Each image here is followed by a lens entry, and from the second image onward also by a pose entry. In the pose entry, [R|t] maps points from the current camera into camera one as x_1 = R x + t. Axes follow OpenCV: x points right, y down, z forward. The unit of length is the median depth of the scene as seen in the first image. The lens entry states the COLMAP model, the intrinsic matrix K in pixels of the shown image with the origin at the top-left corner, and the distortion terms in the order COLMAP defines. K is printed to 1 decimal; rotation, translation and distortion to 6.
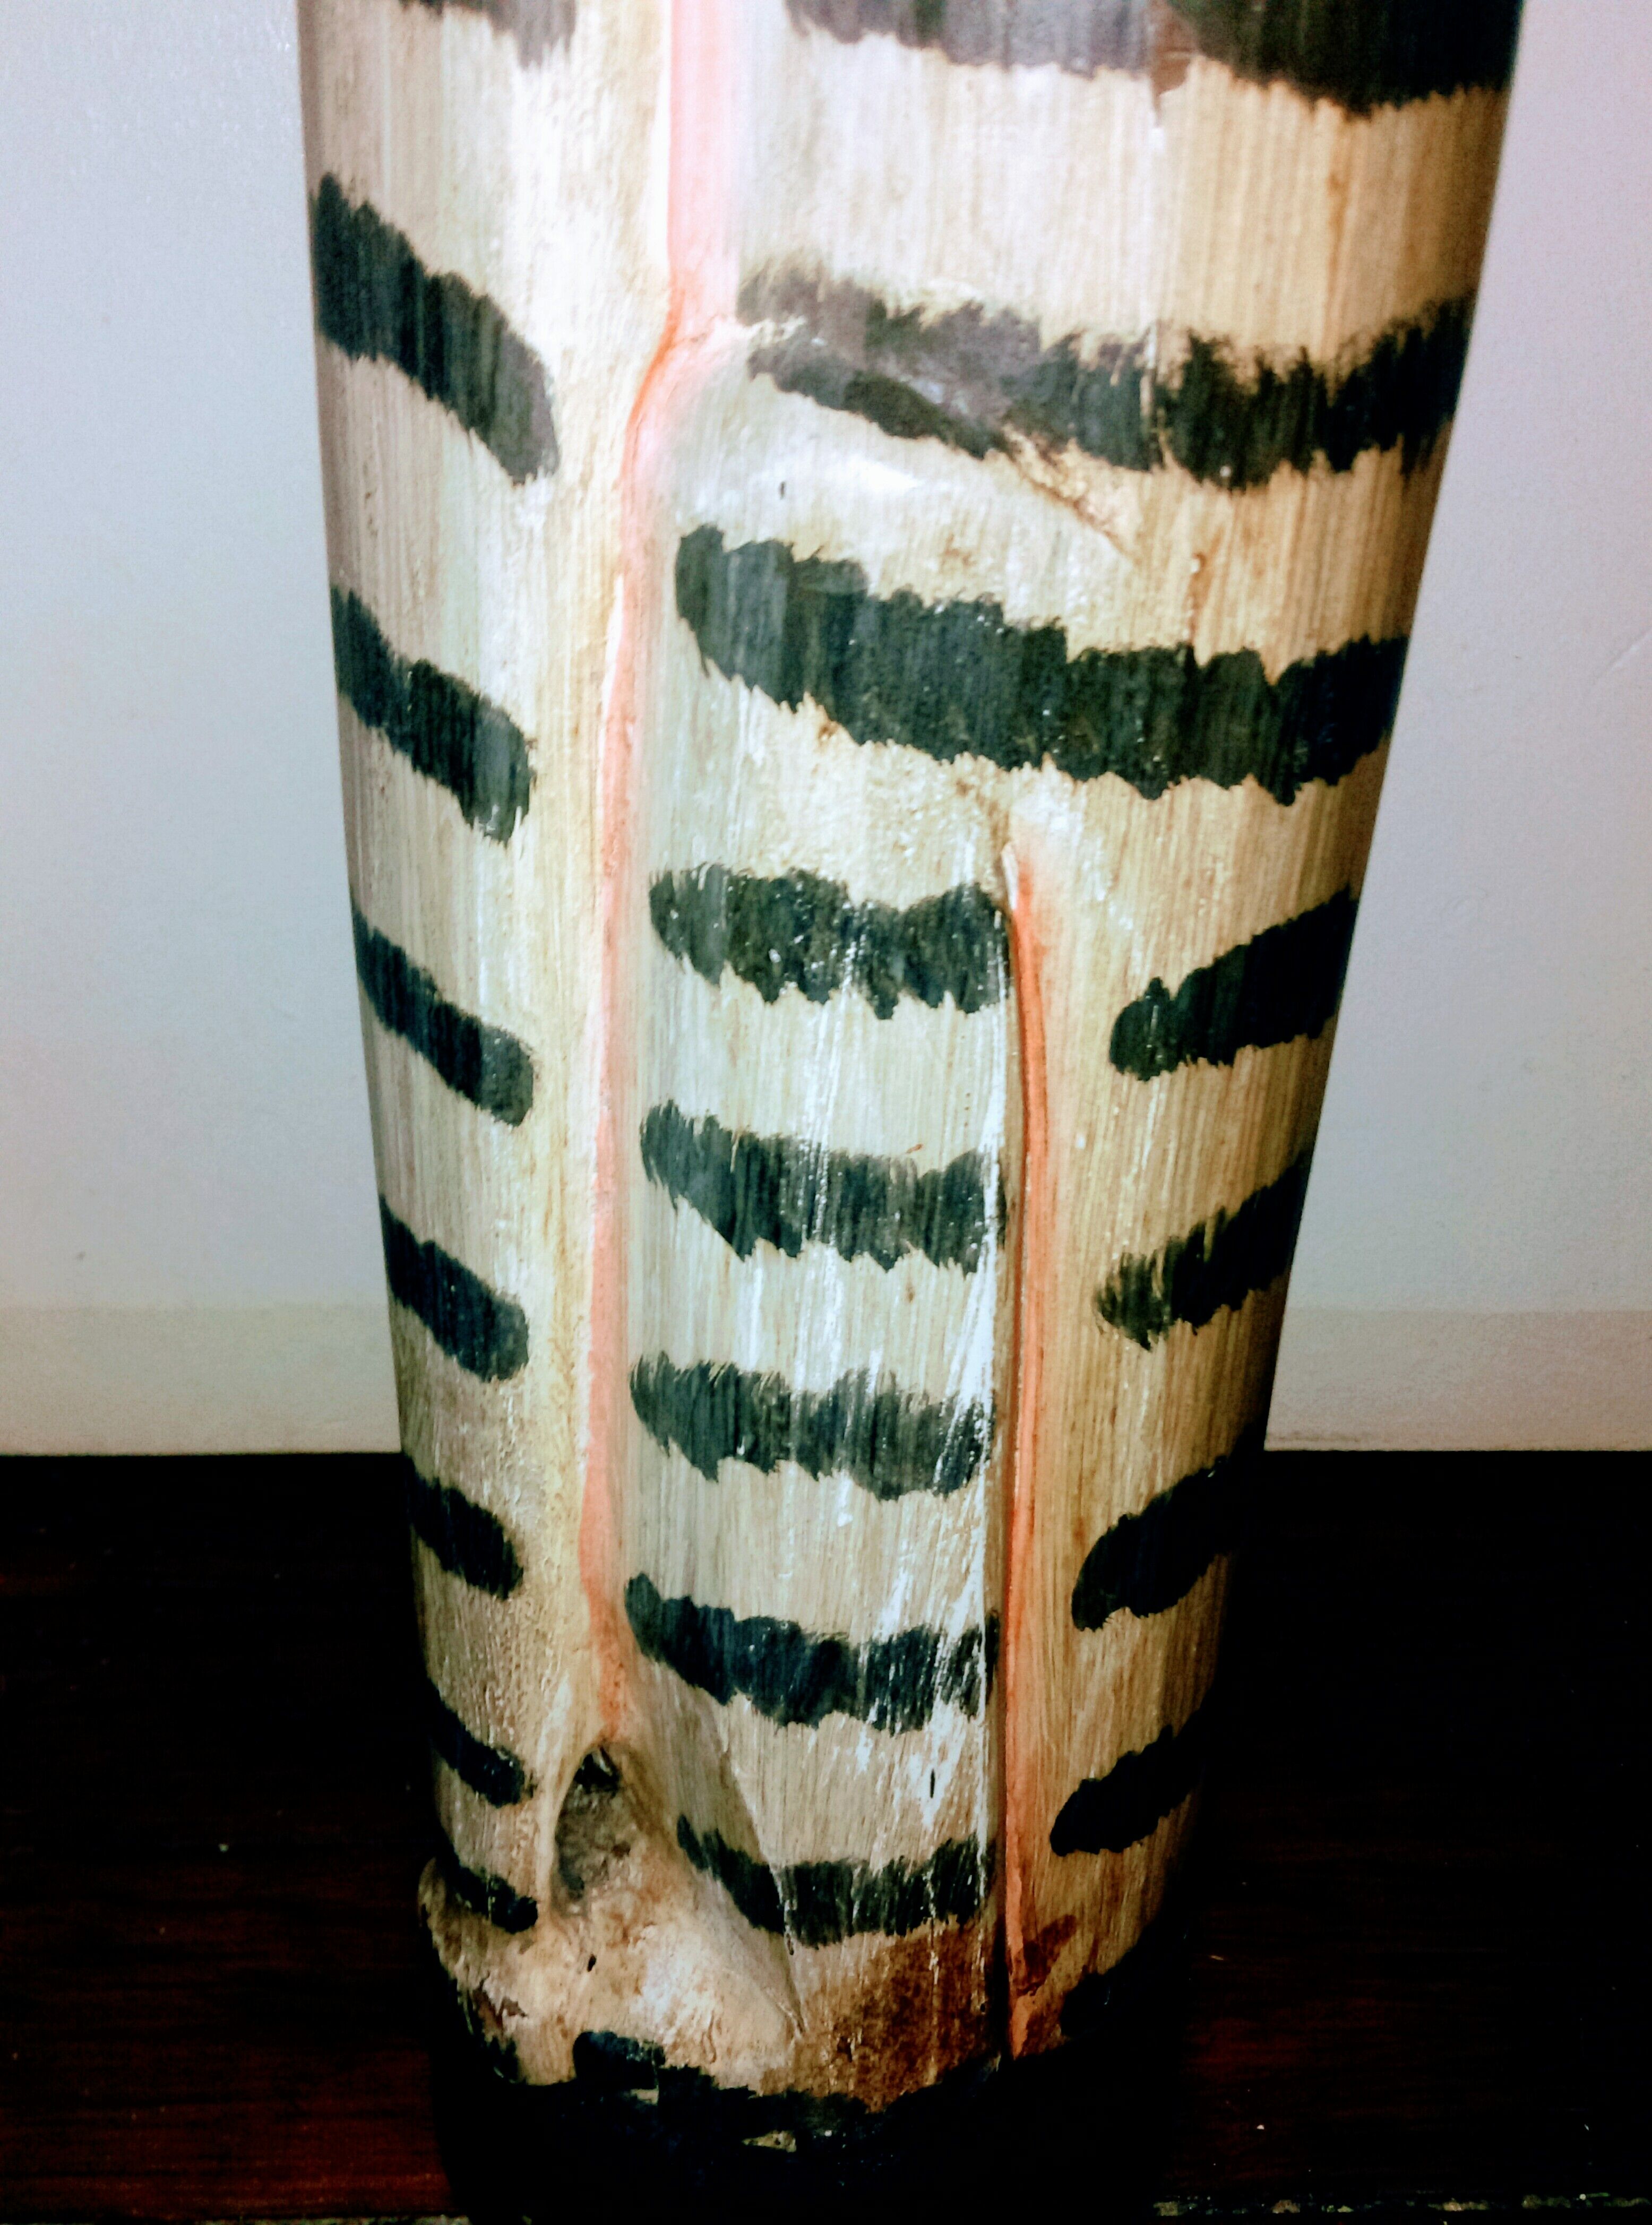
lens RADIAL K [[2400.7, 0, 826.0], [0, 2400.7, 1112.5], [0, 0, 1]] dist [0.003453, -0.000295]
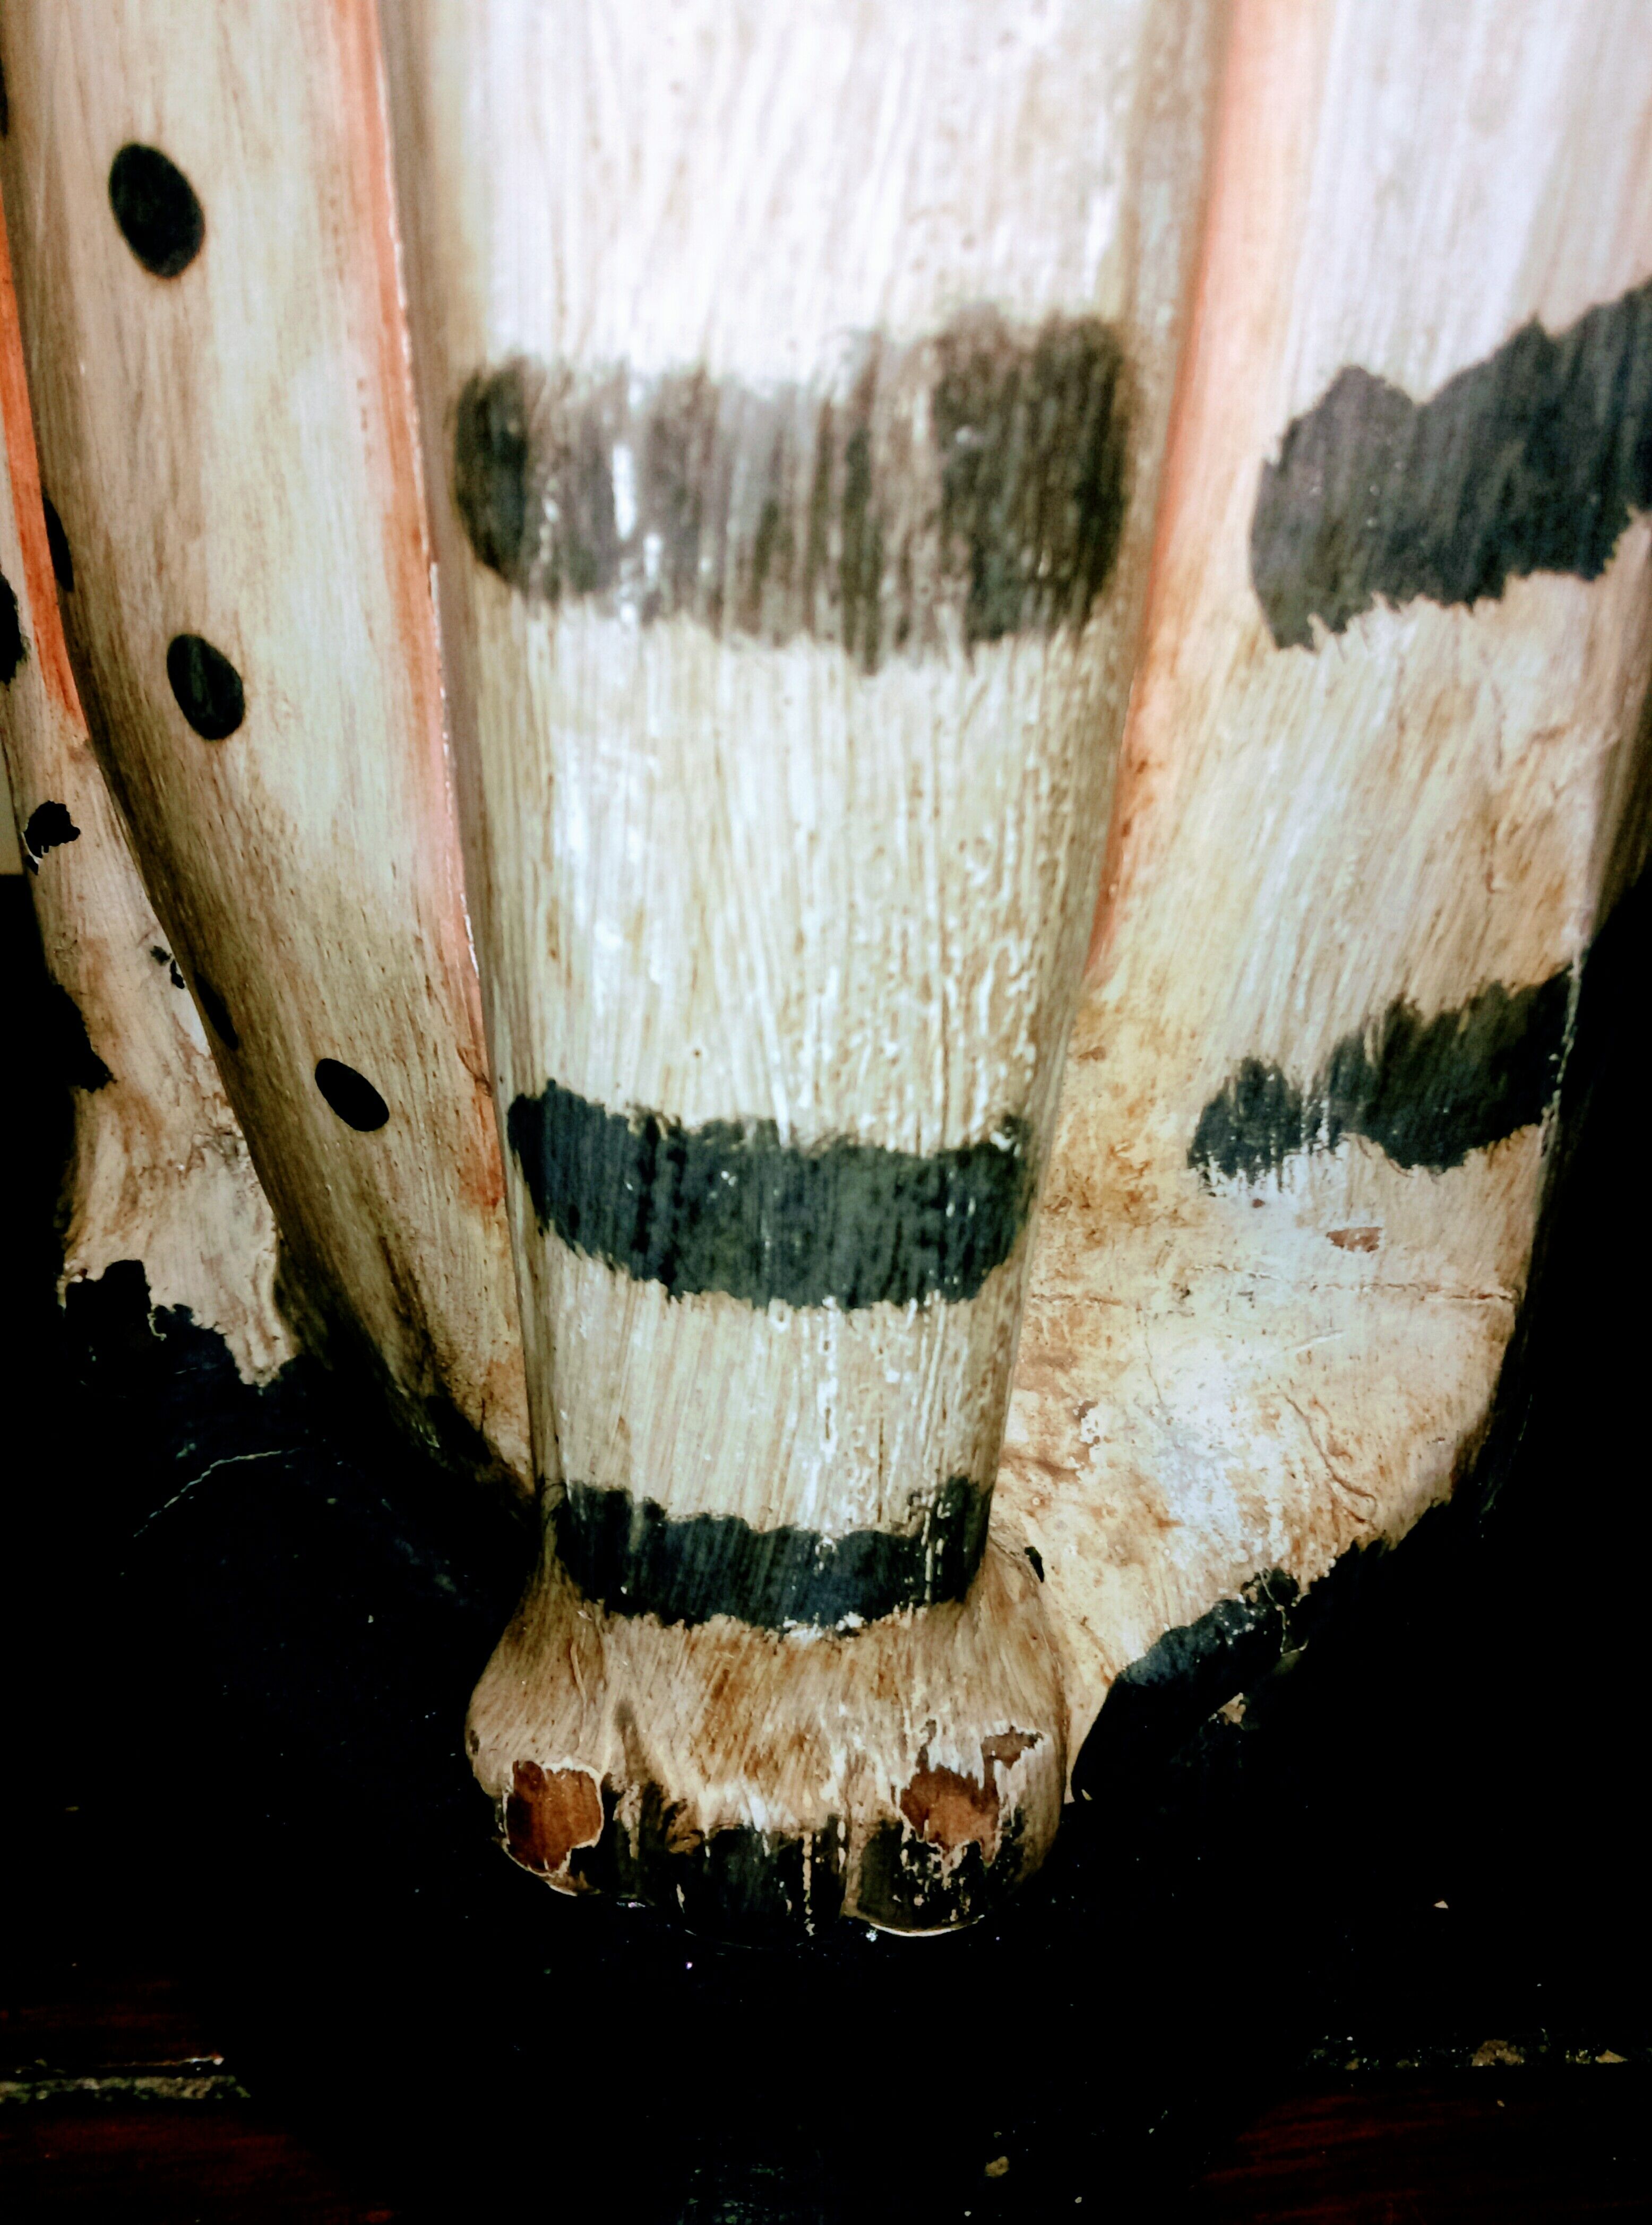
lens RADIAL K [[2400.7, 0, 826.0], [0, 2400.7, 1112.5], [0, 0, 1]] dist [0.003453, -0.000295]
pose [[0.578616, -0.513940, 0.633301, -0.375994], [0.414460, 0.854035, 0.314399, 0.125221], [-0.702443, 0.080562, 0.707166, 0.720117]]
